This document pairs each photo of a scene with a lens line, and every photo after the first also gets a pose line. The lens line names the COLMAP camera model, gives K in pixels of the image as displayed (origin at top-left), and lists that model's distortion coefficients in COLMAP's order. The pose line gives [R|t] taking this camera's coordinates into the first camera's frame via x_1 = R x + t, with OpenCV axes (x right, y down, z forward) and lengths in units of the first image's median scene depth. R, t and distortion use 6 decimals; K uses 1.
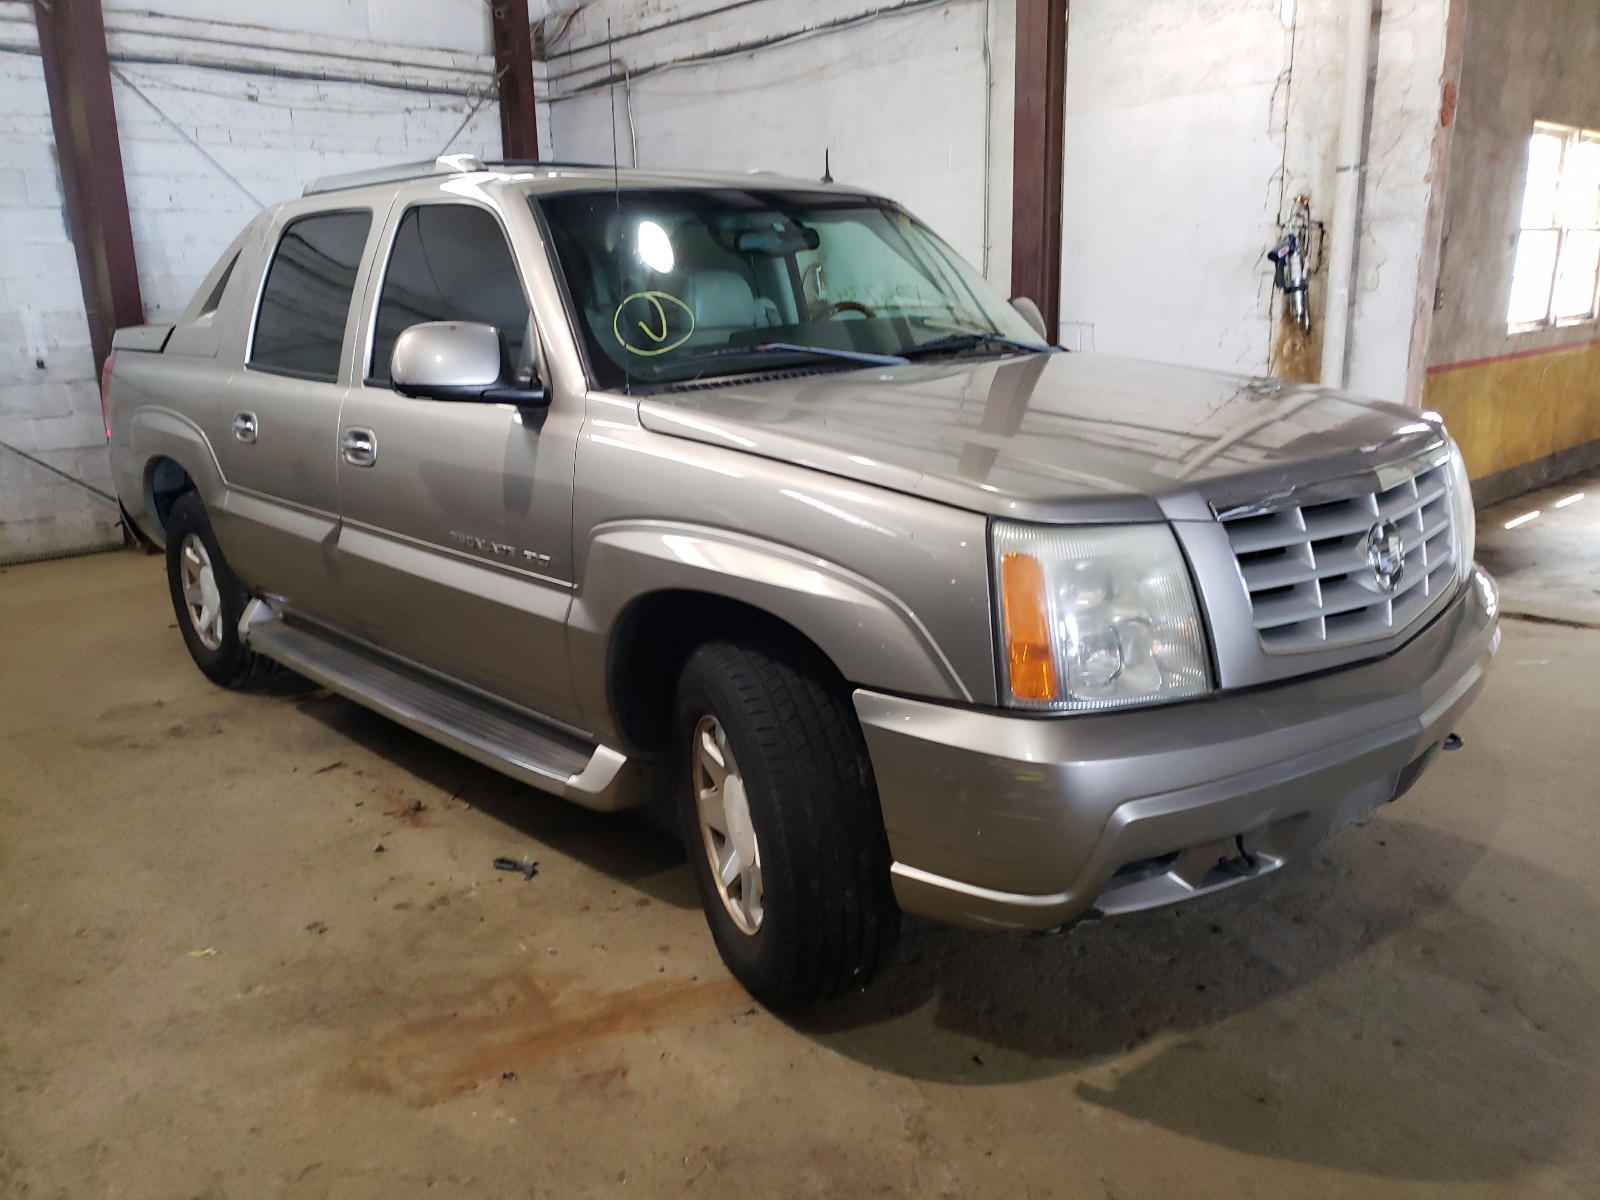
lens RADIAL K [[1206.9, 0, 770.3], [0, 1206.9, 598.5], [0, 0, 1]] dist [-0.006993, 0.049333]
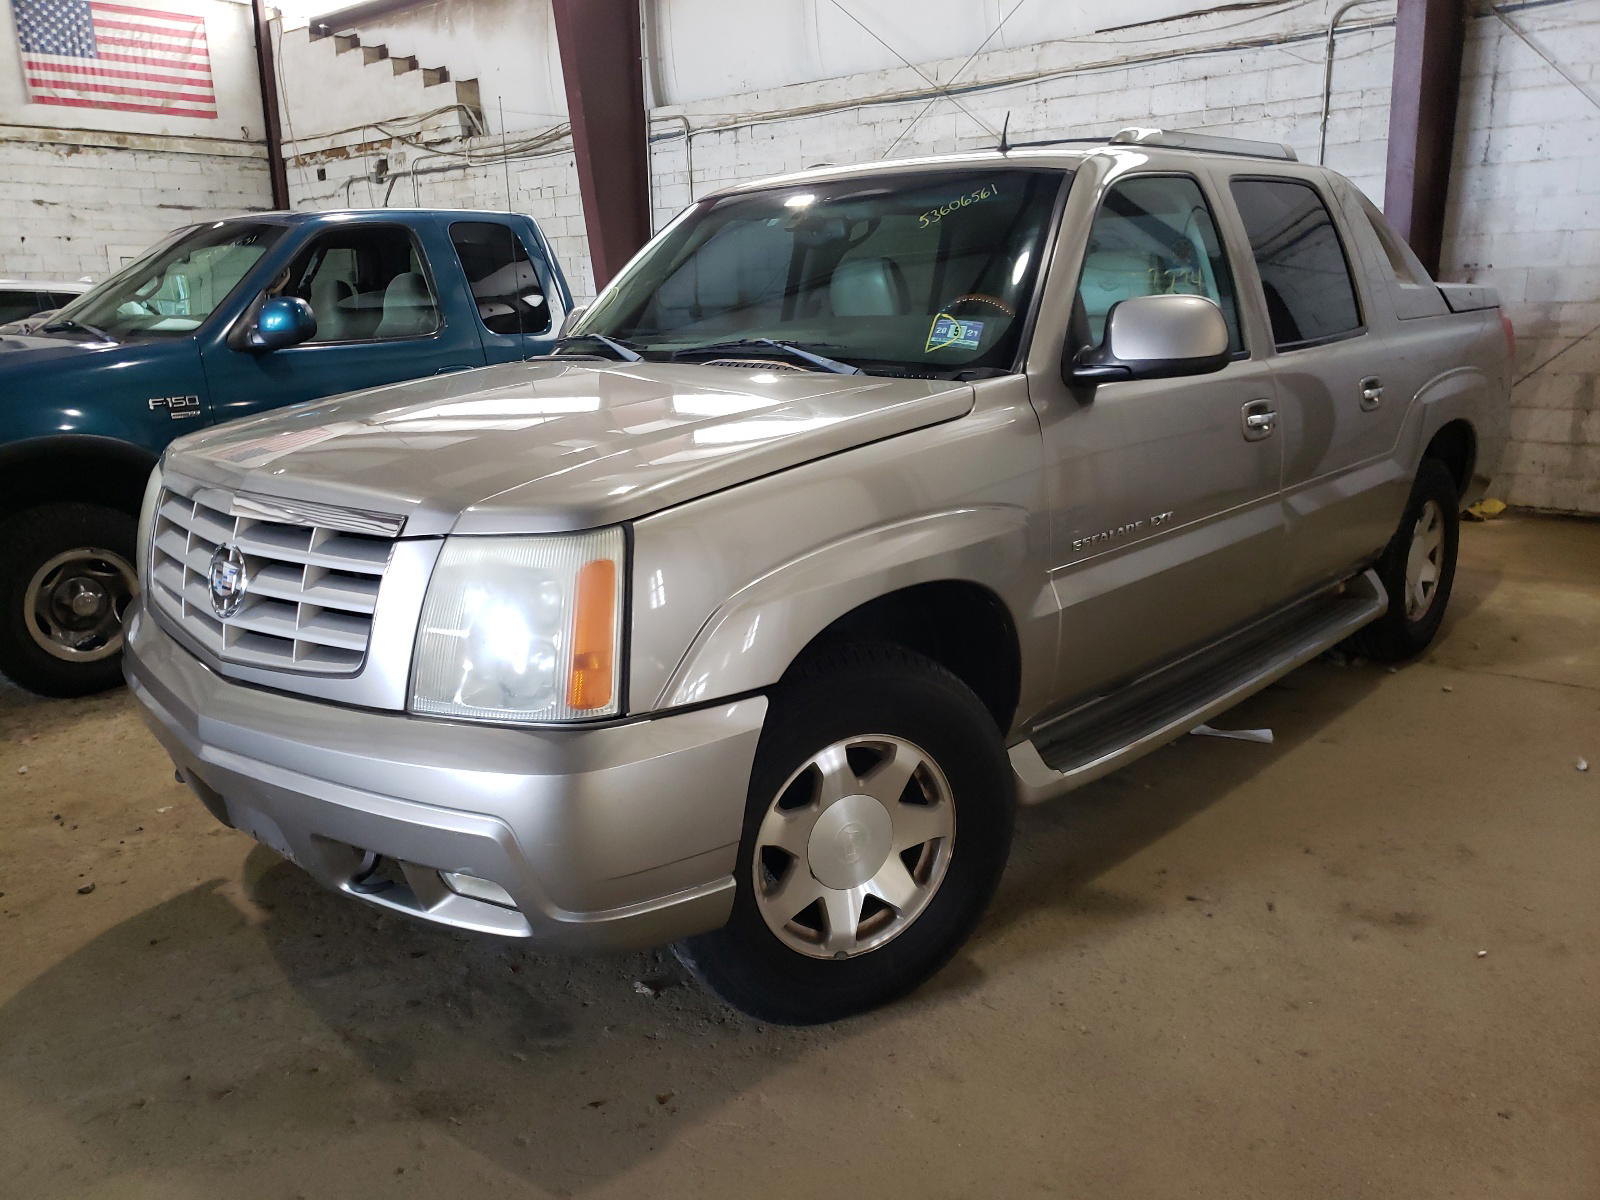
lens RADIAL K [[1216.0, 0, 800.0], [0, 1216.0, 600.0], [0, 0, 1]] dist [0.002577, -0.002385]
pose [[0.125227, 0.271486, -0.954261, 0.390876], [-0.223351, 0.944857, 0.239500, -0.094188], [0.966660, 0.183143, 0.178959, 0.328284]]
